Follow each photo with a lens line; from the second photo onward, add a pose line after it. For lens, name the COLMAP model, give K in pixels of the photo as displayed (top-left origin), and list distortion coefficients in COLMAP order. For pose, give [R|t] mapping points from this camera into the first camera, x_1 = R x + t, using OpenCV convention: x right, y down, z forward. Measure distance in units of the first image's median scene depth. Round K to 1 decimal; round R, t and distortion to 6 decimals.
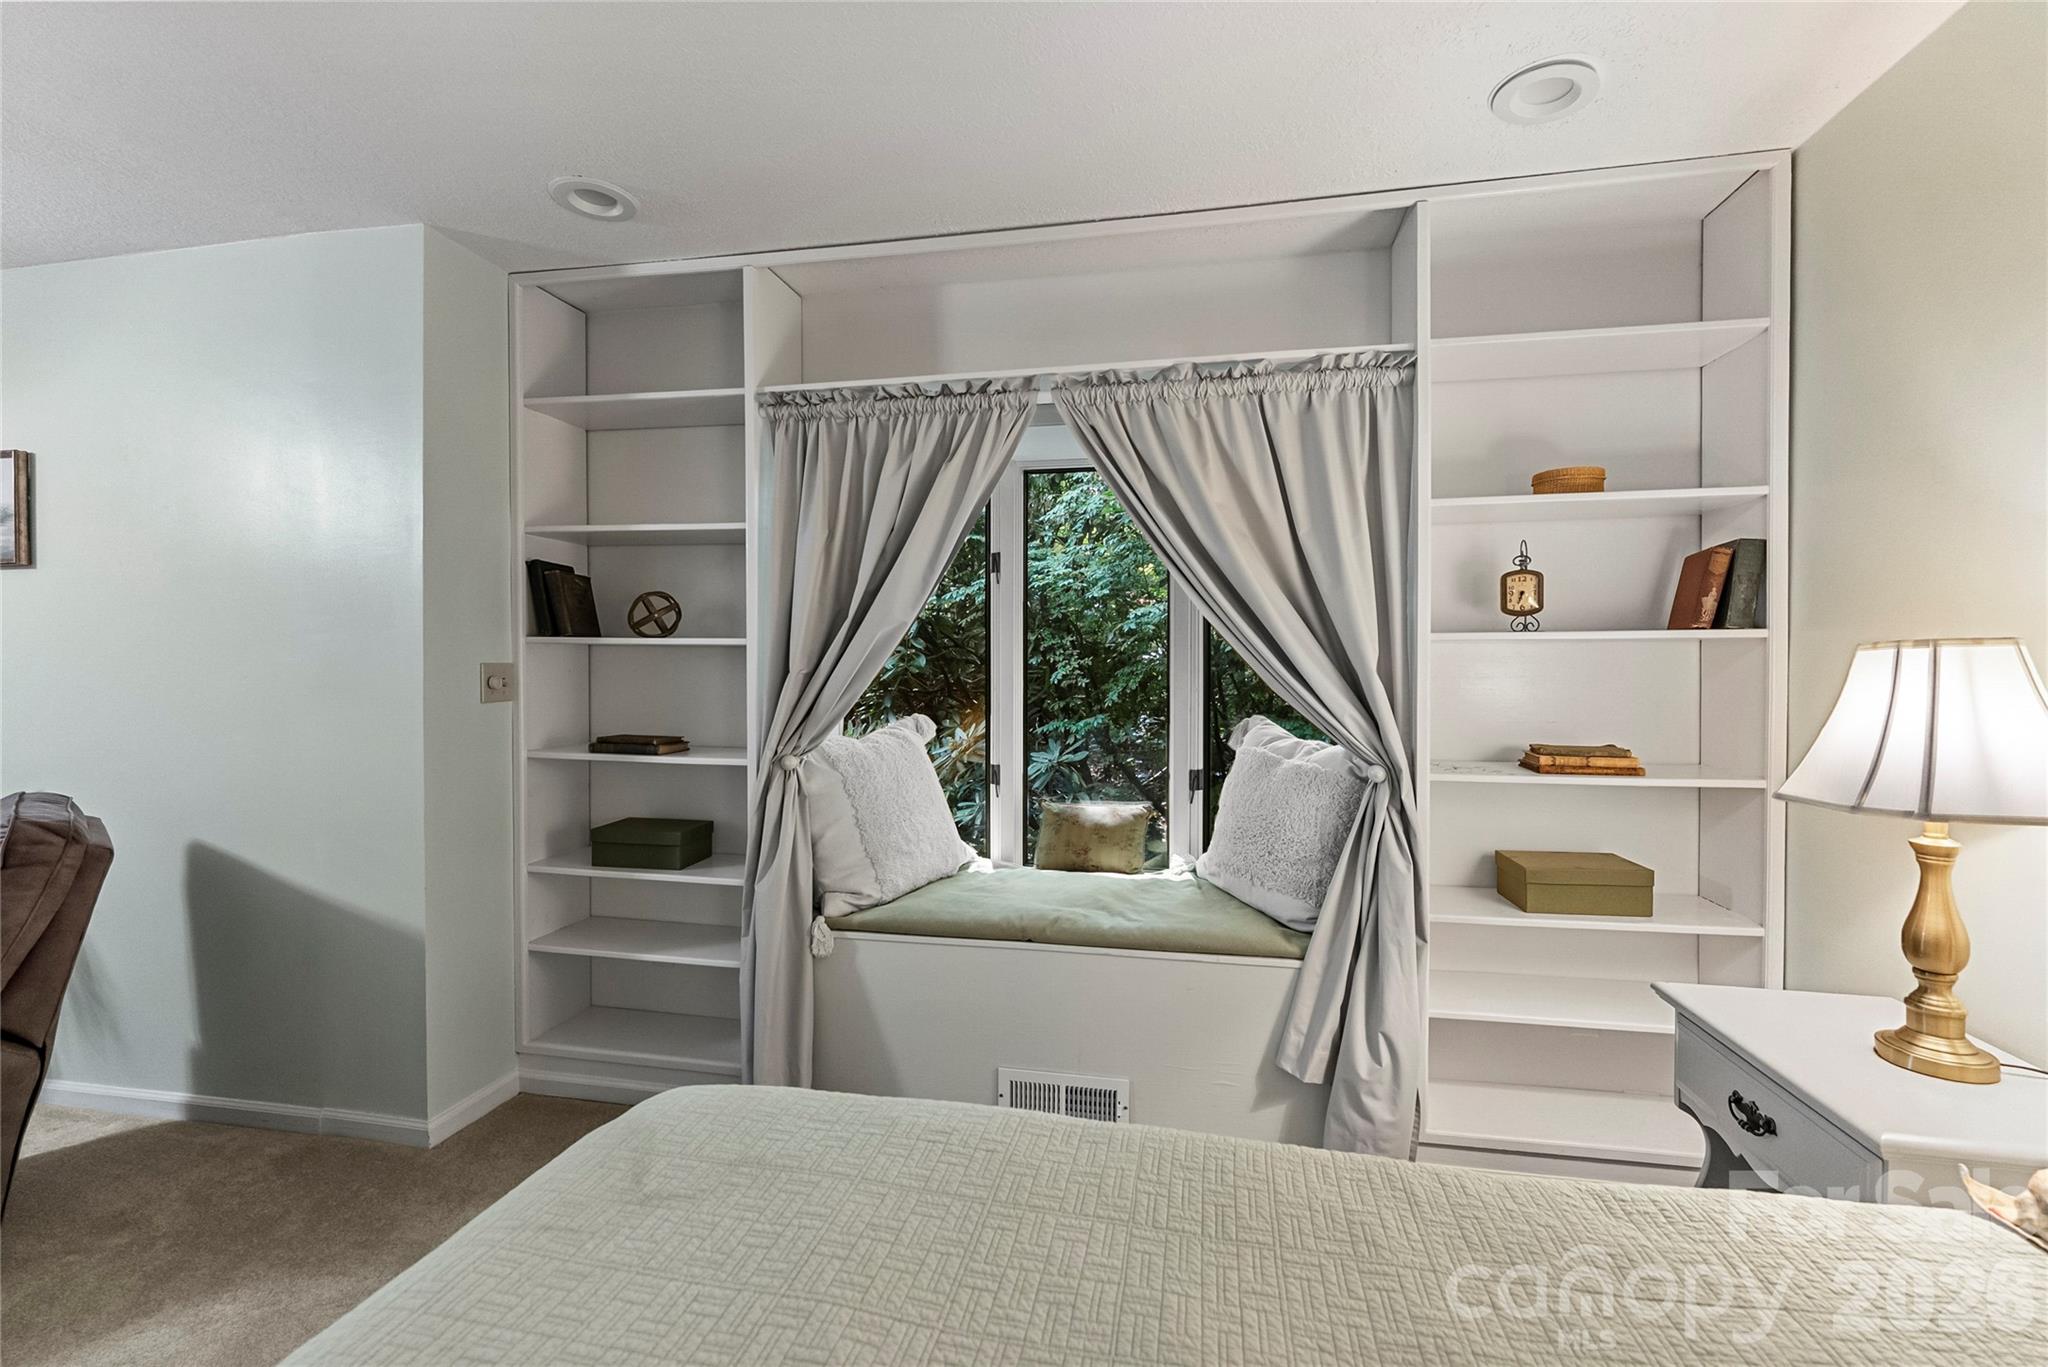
lens RADIAL K [[863.9, 0, 1032.0], [0, 863.9, 675.2], [0, 0, 1]] dist [-0.001431, -0.000285]
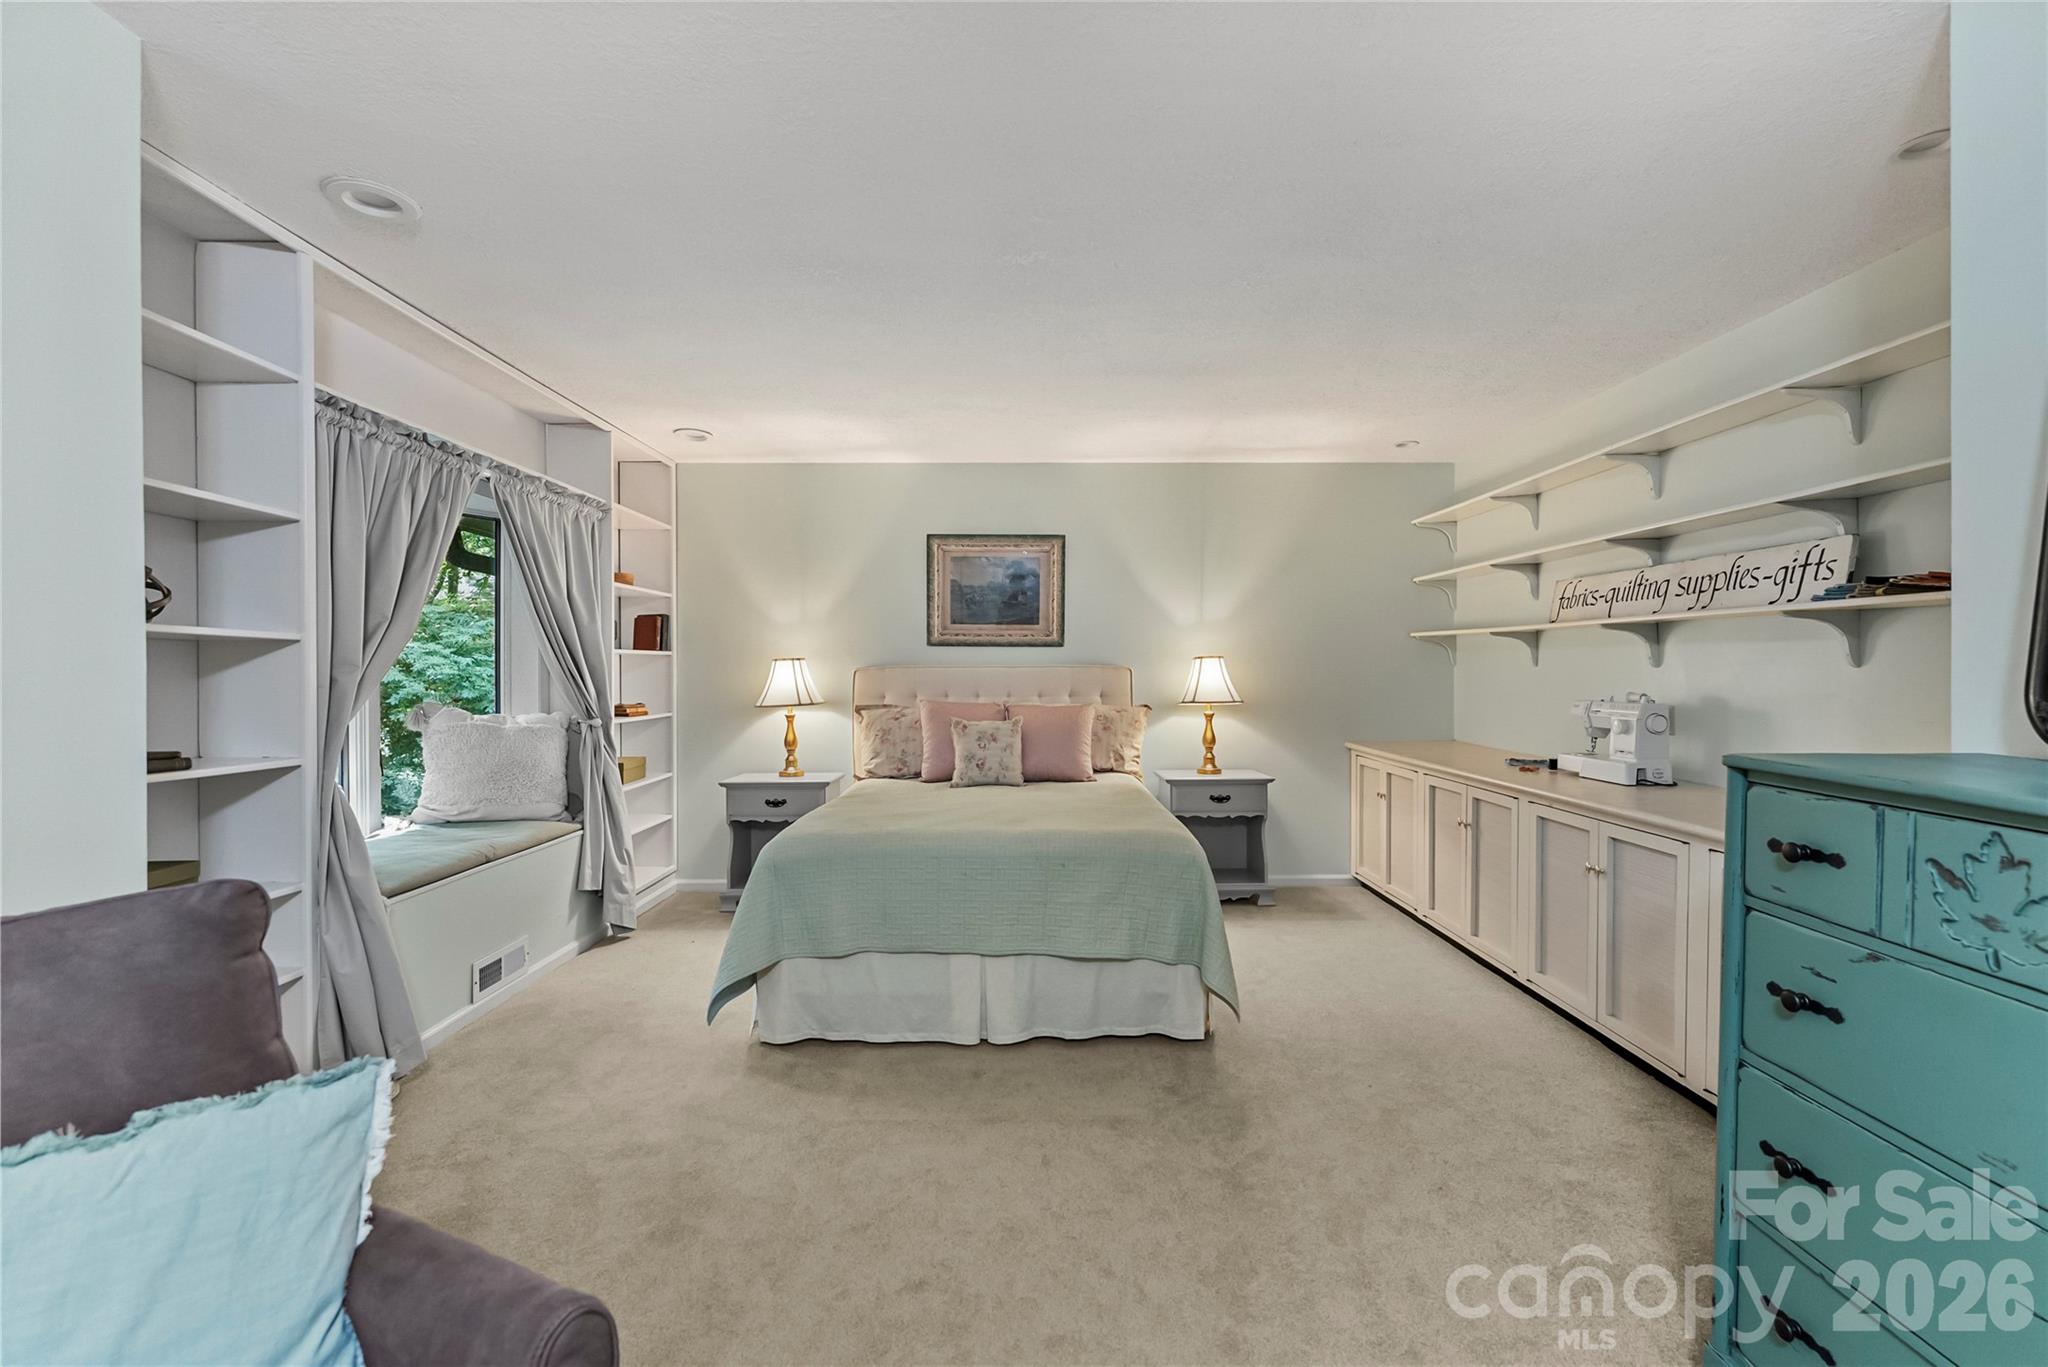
lens RADIAL K [[863.9, 0, 1030.6], [0, 863.9, 681.0], [0, 0, 1]] dist [-0.001431, -0.000285]
pose [[-0.198888, -0.009312, 0.979978, -1.679577], [0.017878, 0.999754, 0.013128, 0.016747], [-0.979859, 0.020131, -0.198673, 0.454636]]
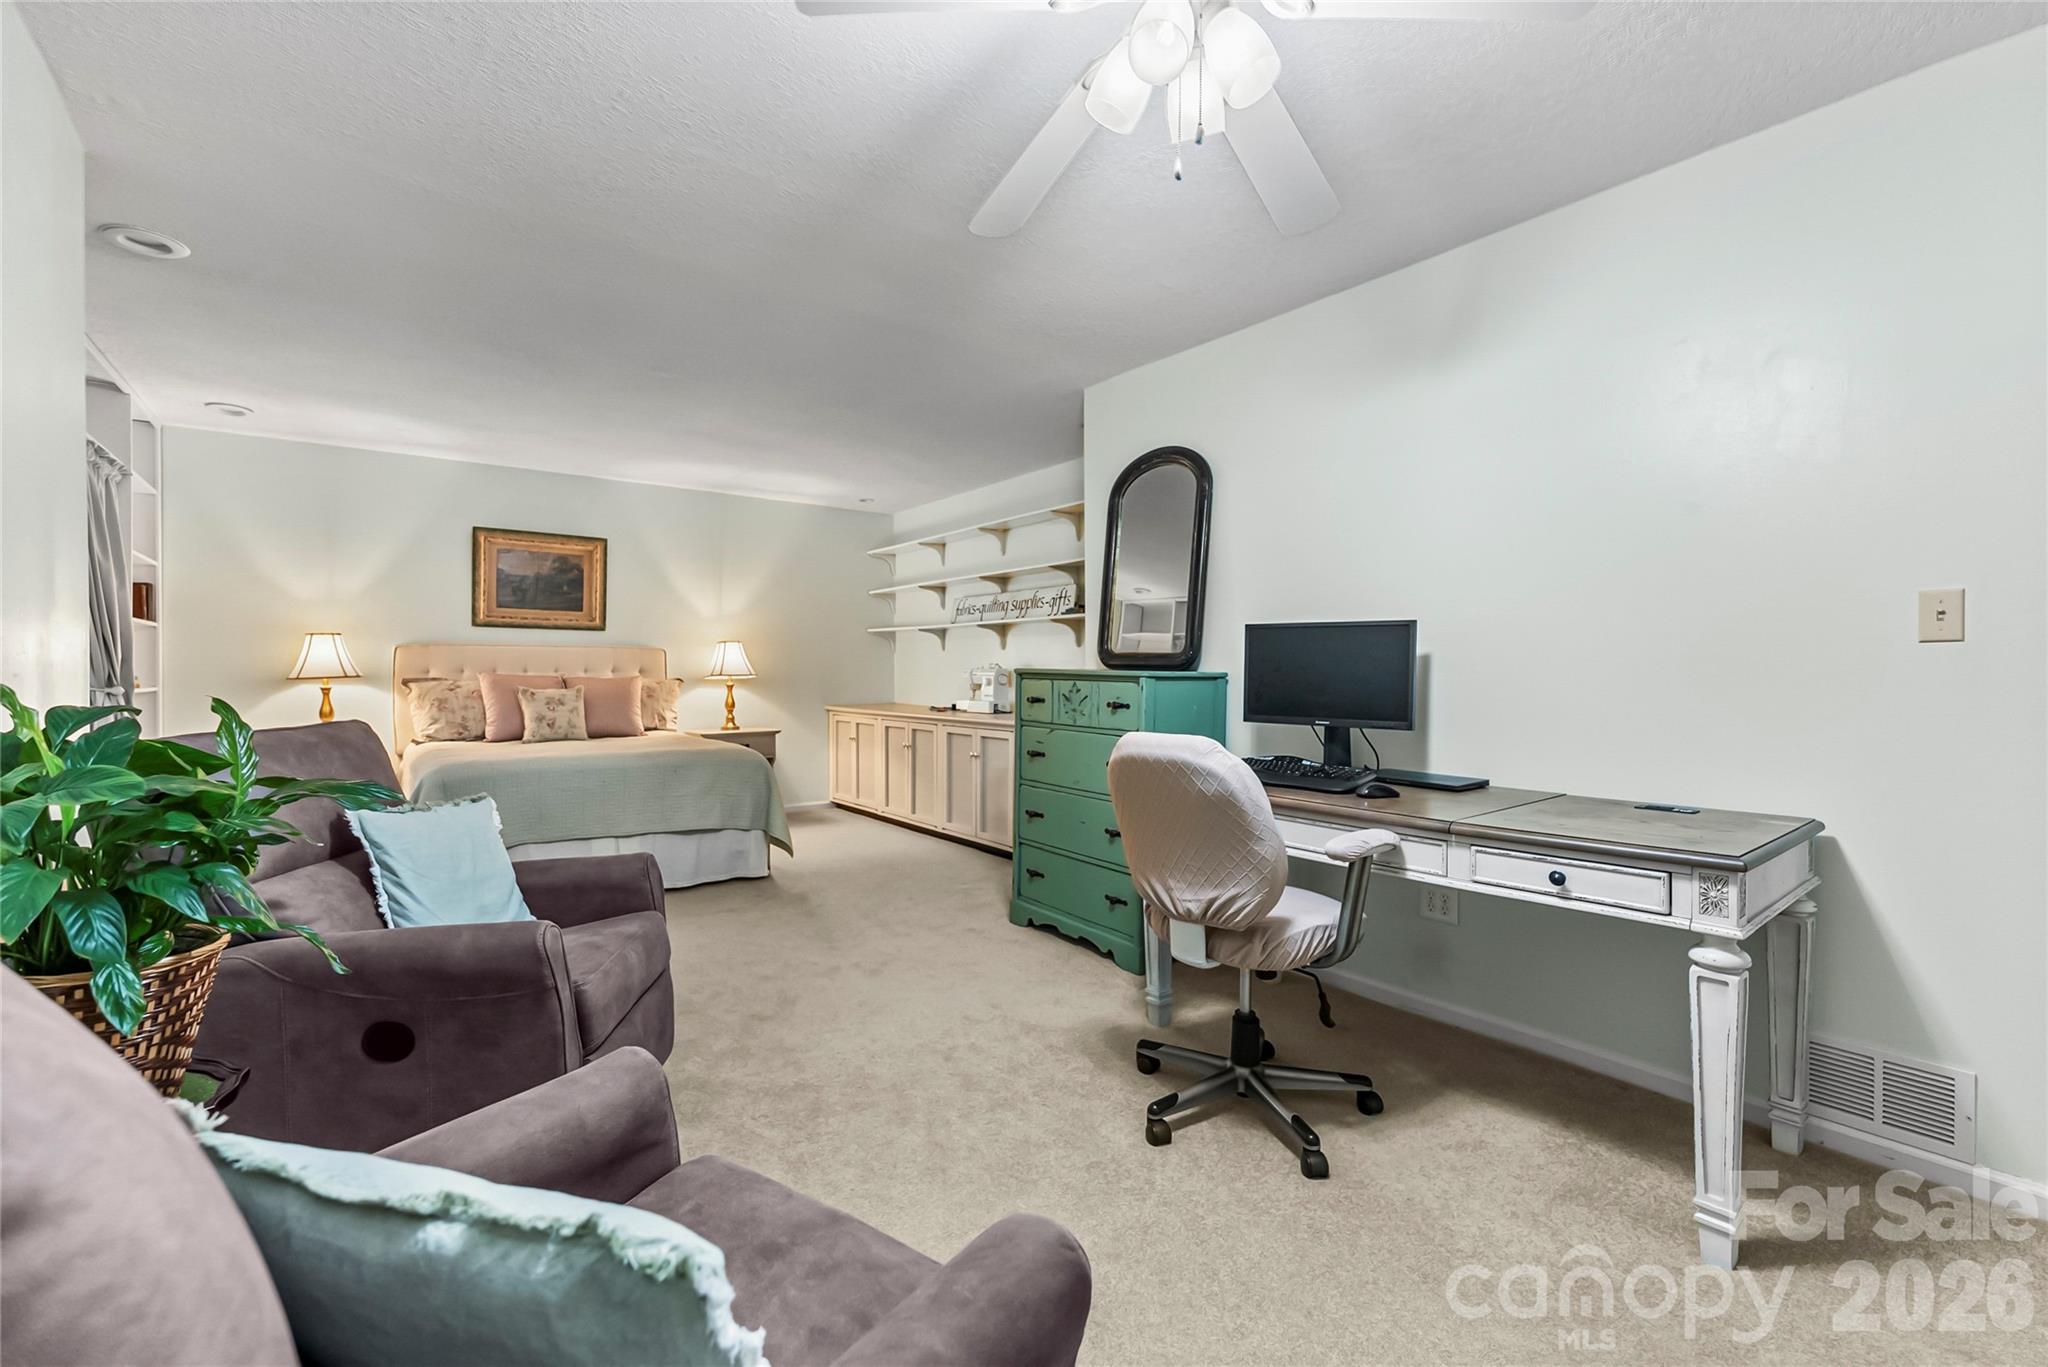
lens RADIAL K [[863.9, 0, 1028.2], [0, 863.9, 680.8], [0, 0, 1]] dist [-0.001431, -0.000285]
pose [[-0.743876, -0.002640, 0.668312, -2.338385], [0.012430, 0.999765, 0.017784, 0.087900], [-0.668202, 0.021536, -0.743669, 1.095673]]
